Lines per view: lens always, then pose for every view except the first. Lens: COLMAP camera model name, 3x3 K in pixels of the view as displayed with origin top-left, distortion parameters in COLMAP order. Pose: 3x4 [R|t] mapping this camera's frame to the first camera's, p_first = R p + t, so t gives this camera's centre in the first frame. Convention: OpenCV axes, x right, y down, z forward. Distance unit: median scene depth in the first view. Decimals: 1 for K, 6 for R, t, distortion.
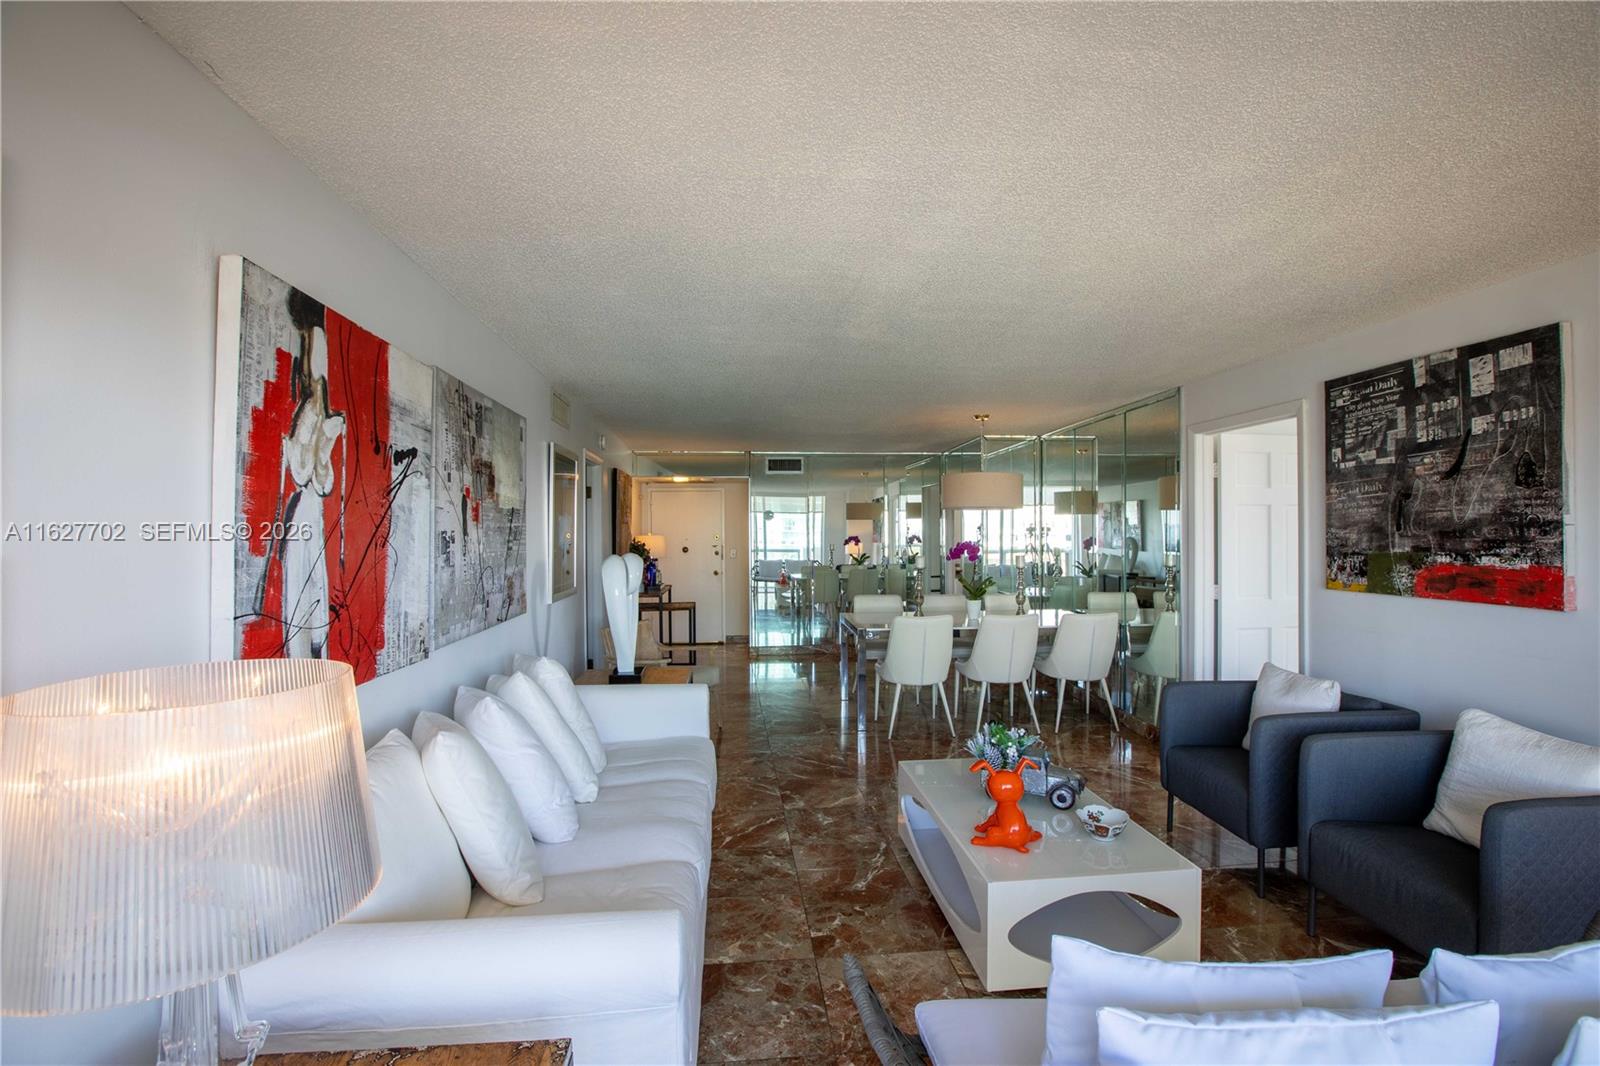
lens RADIAL K [[757.5, 0, 801.5], [0, 757.5, 527.9], [0, 0, 1]] dist [-0.014956, 0.006553]
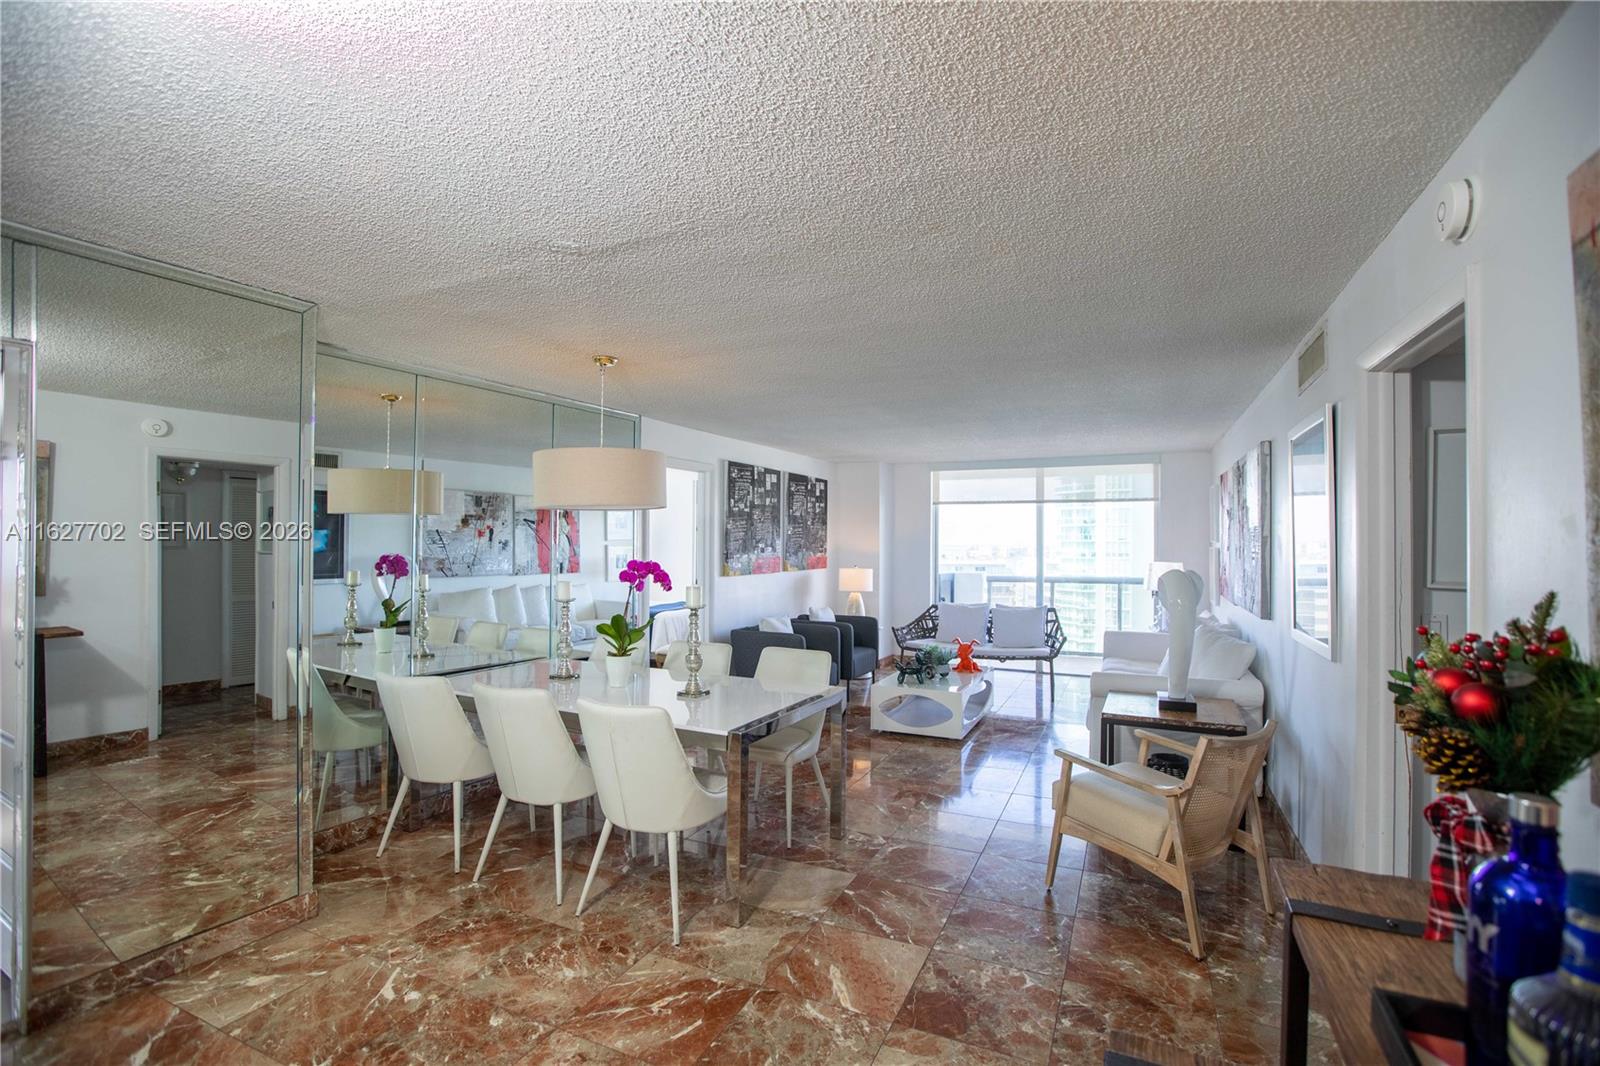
lens RADIAL K [[757.5, 0, 799.5], [0, 757.5, 538.2], [0, 0, 1]] dist [-0.014956, 0.006553]
pose [[-0.845228, -0.005241, 0.534379, -0.503729], [-0.013016, 0.999857, -0.010780, 0.009707], [-0.534247, -0.016067, -0.845176, 2.934100]]
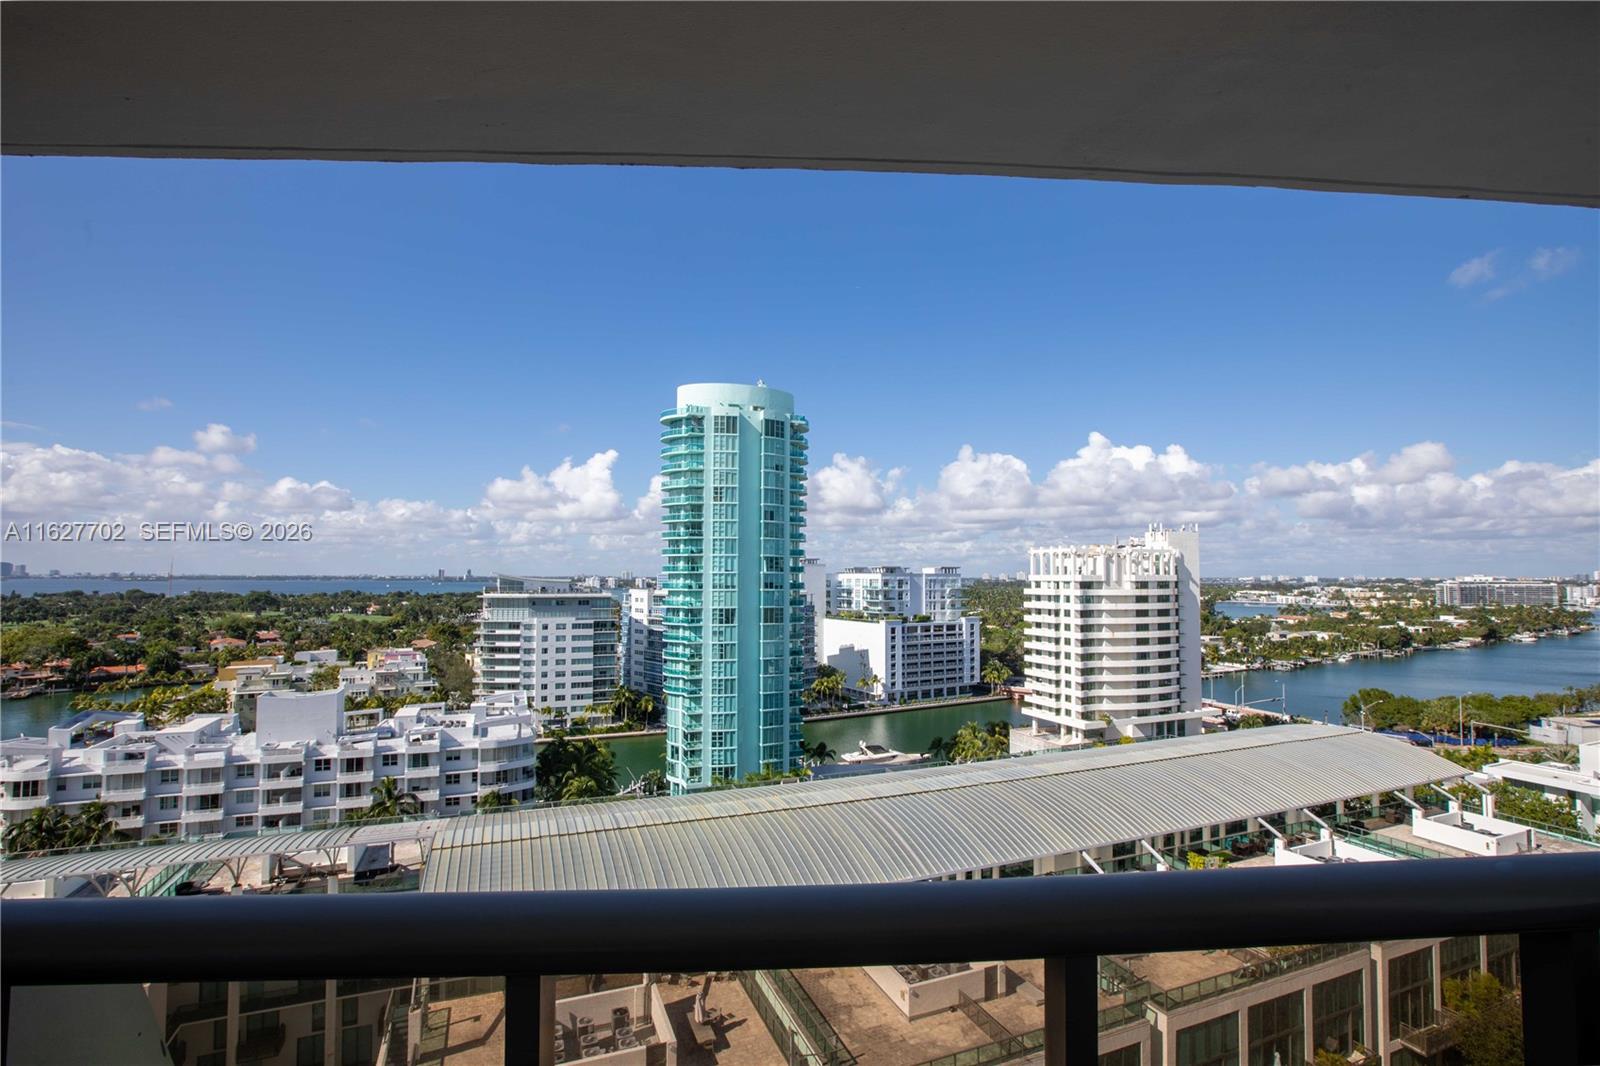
lens RADIAL K [[757.5, 0, 806.4], [0, 757.5, 533.3], [0, 0, 1]] dist [-0.014956, 0.006553]
pose [[-0.998421, -0.001236, 0.056160, -0.360074], [-0.004643, 0.998152, -0.060589, -0.019871], [-0.055981, -0.060754, -0.996582, 2.122972]]
